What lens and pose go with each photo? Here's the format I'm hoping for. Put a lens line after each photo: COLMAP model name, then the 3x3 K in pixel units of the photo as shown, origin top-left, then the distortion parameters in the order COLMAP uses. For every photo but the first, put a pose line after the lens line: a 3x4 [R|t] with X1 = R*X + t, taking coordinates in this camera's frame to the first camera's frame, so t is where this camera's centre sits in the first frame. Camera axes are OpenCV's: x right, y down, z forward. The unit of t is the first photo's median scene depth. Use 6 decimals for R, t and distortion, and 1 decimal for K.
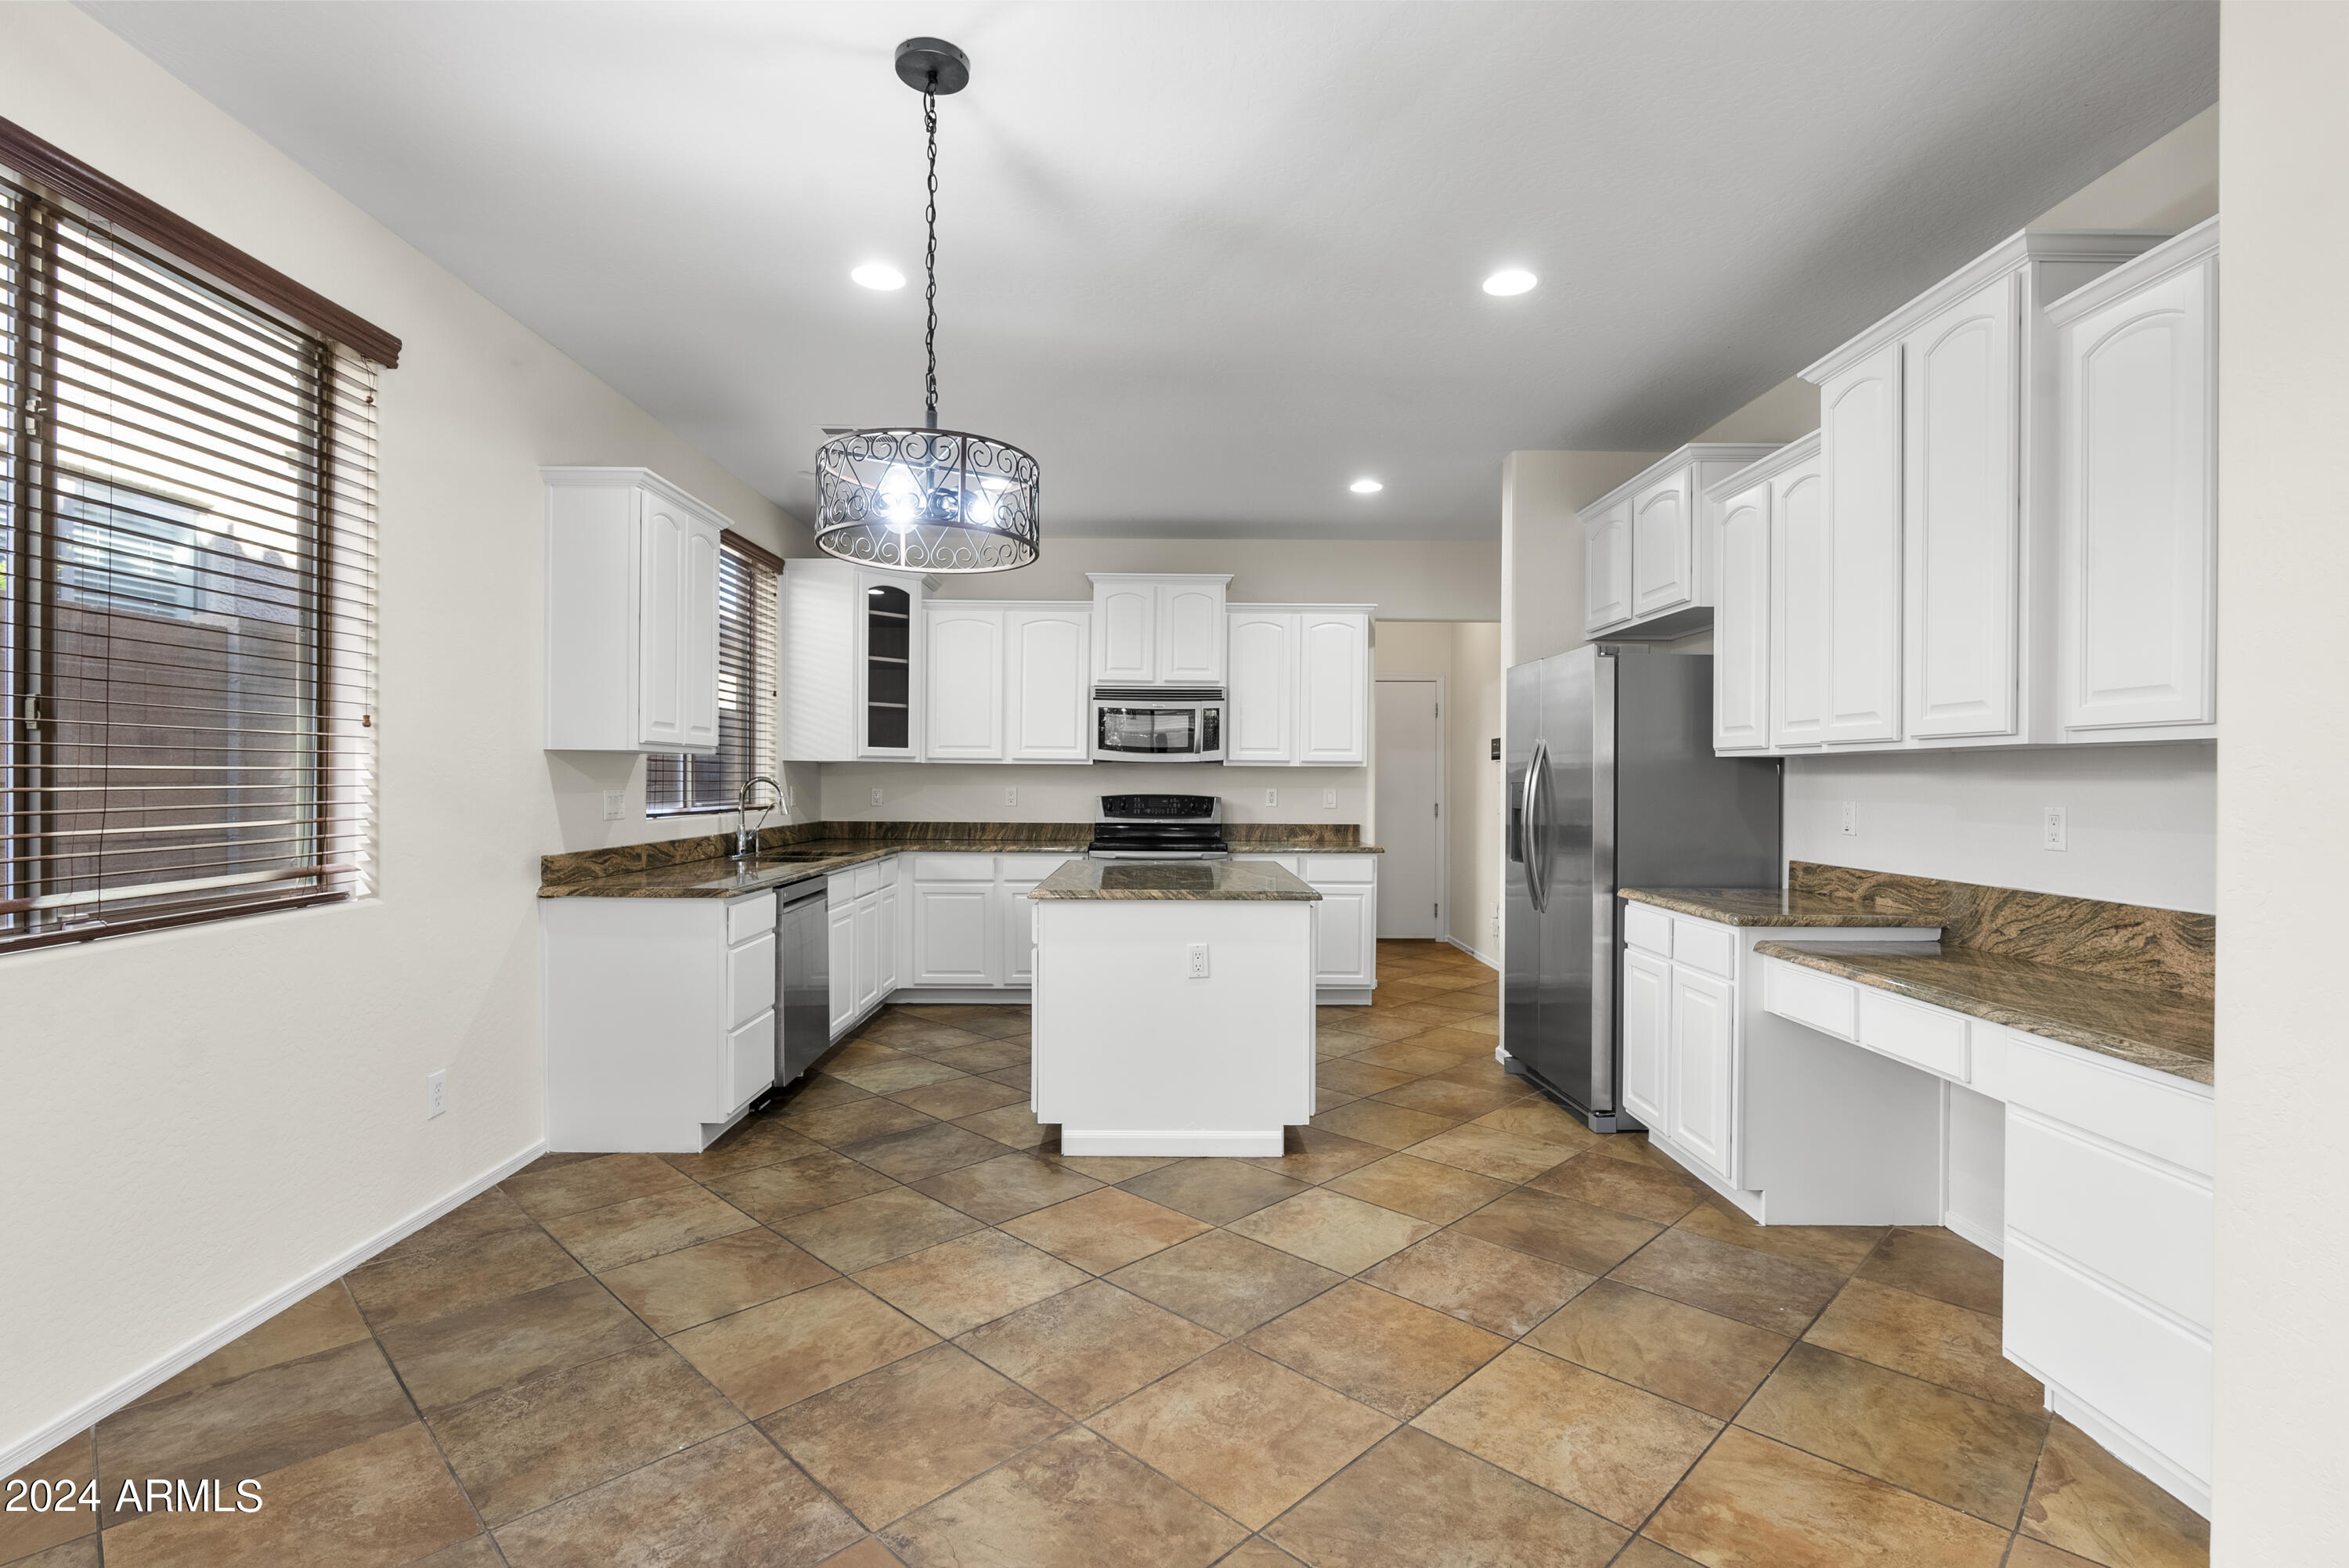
lens RADIAL K [[1103.6, 0, 1172.4], [0, 1103.6, 787.9], [0, 0, 1]] dist [-0.008305, 0.001155]
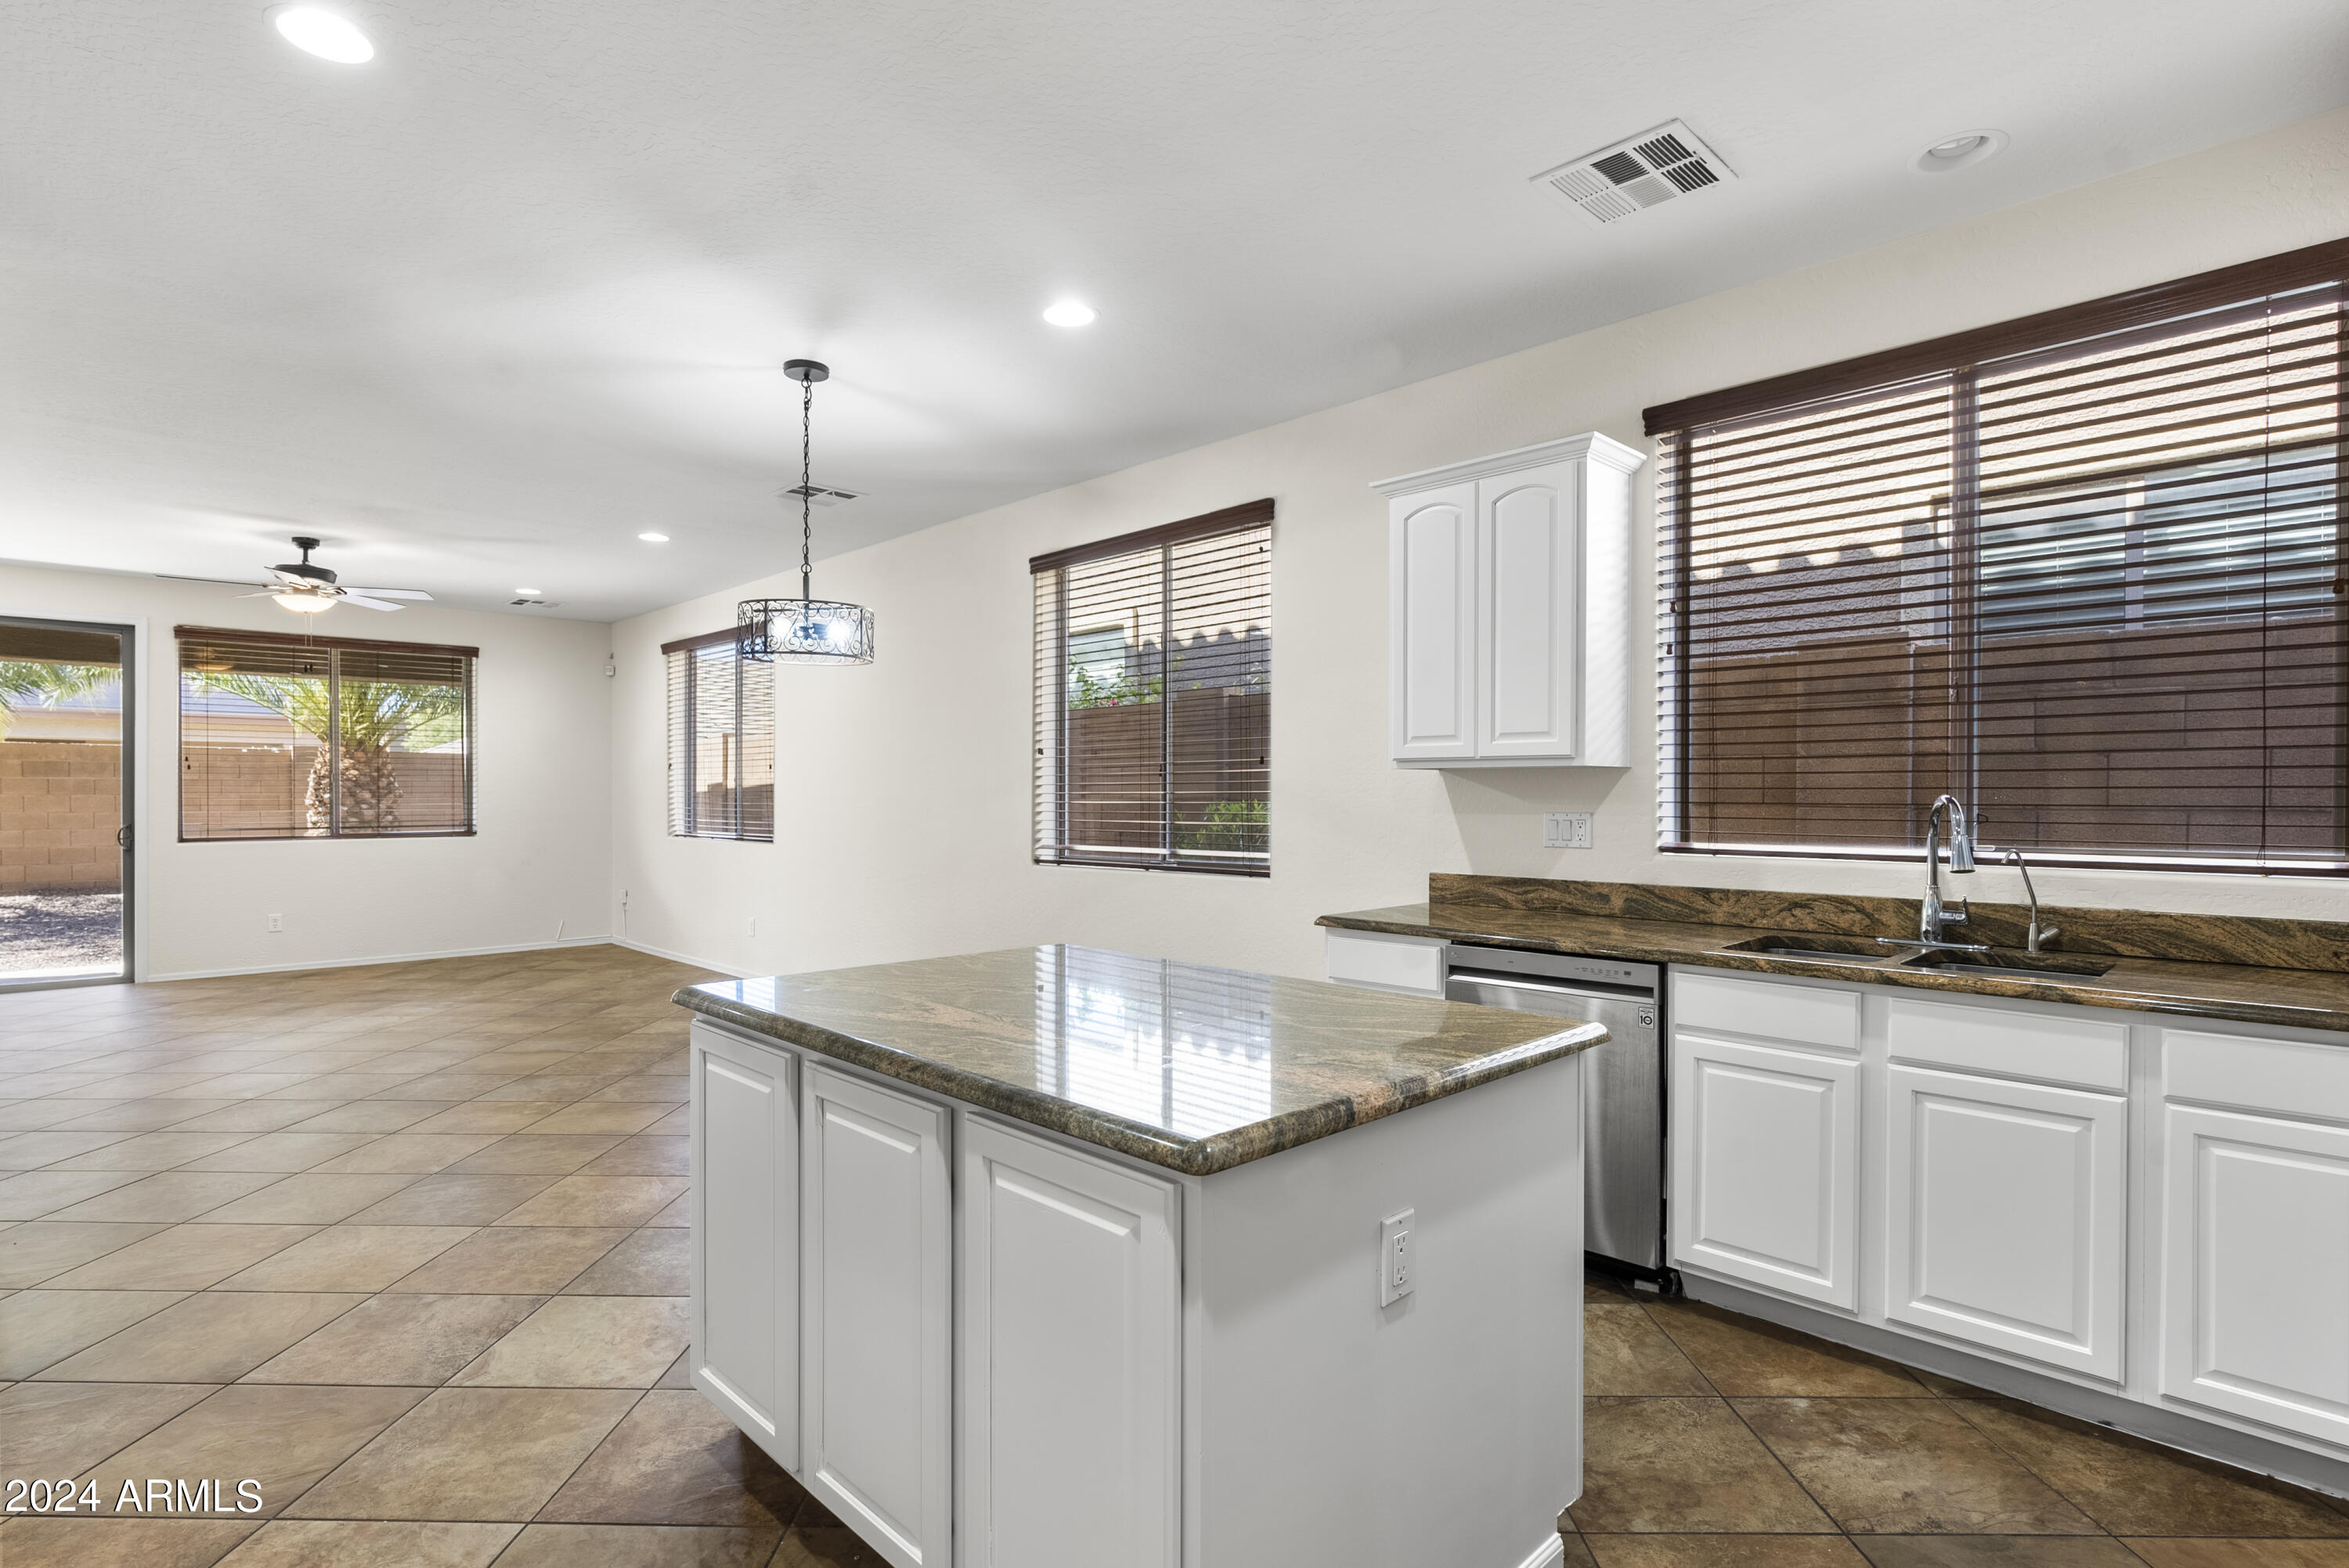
lens RADIAL K [[1157.7, 0, 1164.8], [0, 1157.7, 805.2], [0, 0, 1]] dist [-0.010666, 0.006241]
pose [[-0.721981, -0.001638, -0.691911, 0.349588], [-0.012210, 0.999872, 0.010374, -0.009284], [0.691805, 0.015938, -0.721909, 1.530057]]
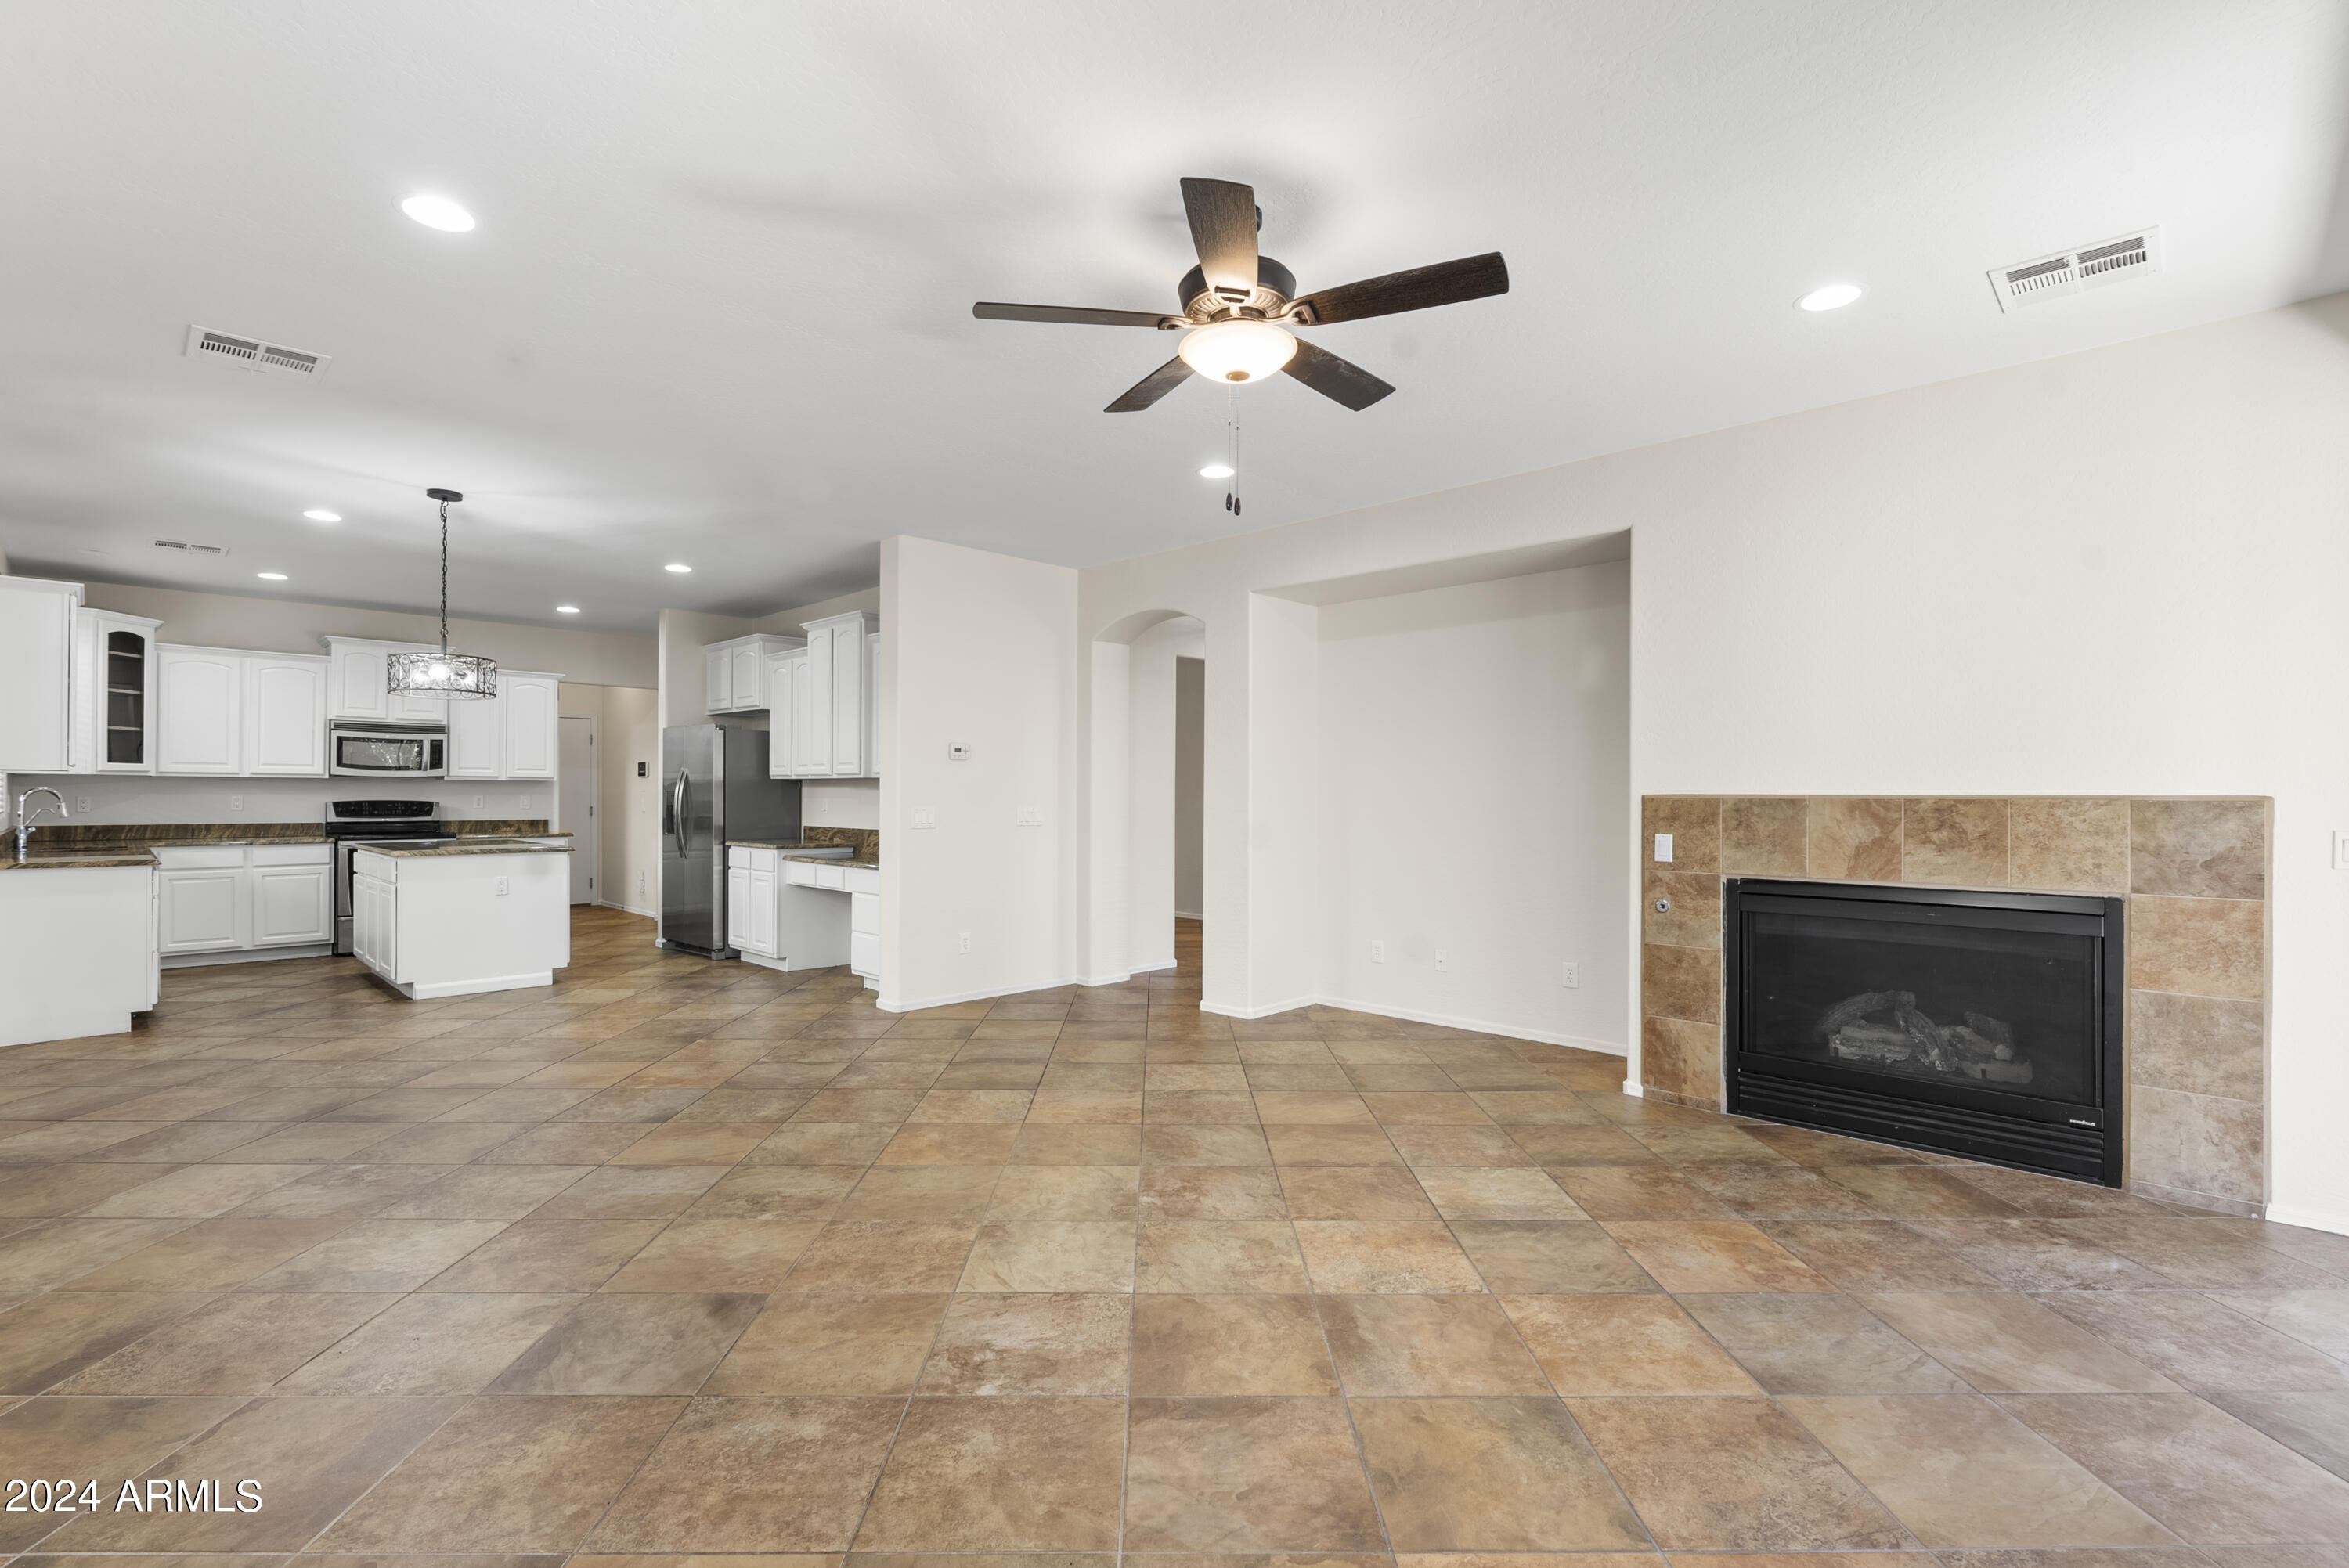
lens RADIAL K [[1074.4, 0, 1173.9], [0, 1074.4, 789.2], [0, 0, 1]] dist [-0.010213, 0.004162]
pose [[0.706579, -0.000807, 0.707633, -0.434705], [0.006236, 0.999968, -0.005087, 0.008605], [-0.707606, 0.008007, 0.706561, -1.039942]]
